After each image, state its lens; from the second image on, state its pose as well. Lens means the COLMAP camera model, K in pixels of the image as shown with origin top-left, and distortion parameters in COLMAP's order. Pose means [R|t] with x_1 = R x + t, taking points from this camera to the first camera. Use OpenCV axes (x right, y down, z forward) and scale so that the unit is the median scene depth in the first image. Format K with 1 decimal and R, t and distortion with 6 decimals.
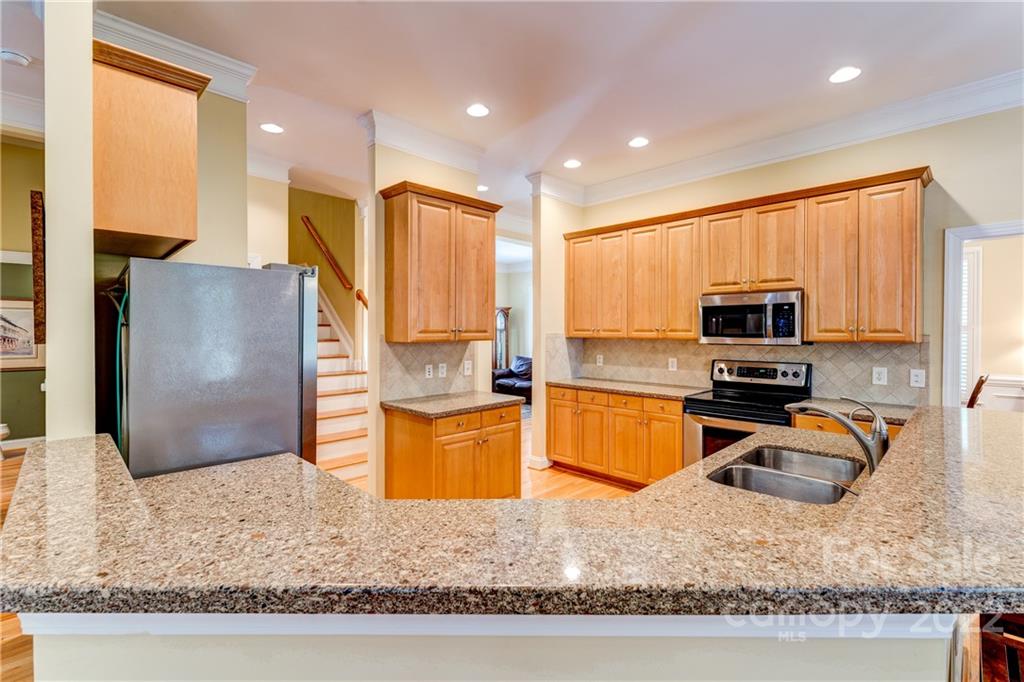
lens RADIAL K [[466.5, 0, 512.7], [0, 466.5, 337.0], [0, 0, 1]] dist [0.002301, 0.000208]
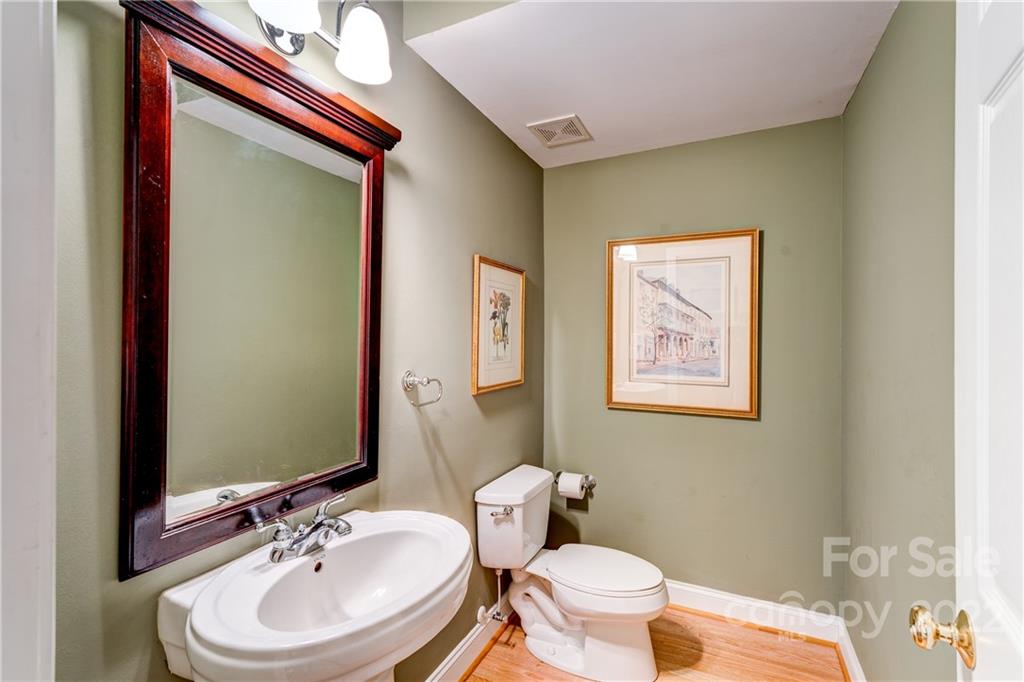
lens RADIAL K [[466.5, 0, 511.6], [0, 466.5, 338.1], [0, 0, 1]] dist [0.002301, 0.000208]
pose [[0.330588, 0.003535, -0.943769, -0.729266], [-0.011407, 0.999935, -0.000250, 0.007775], [0.943706, 0.010849, 0.330607, 0.719563]]
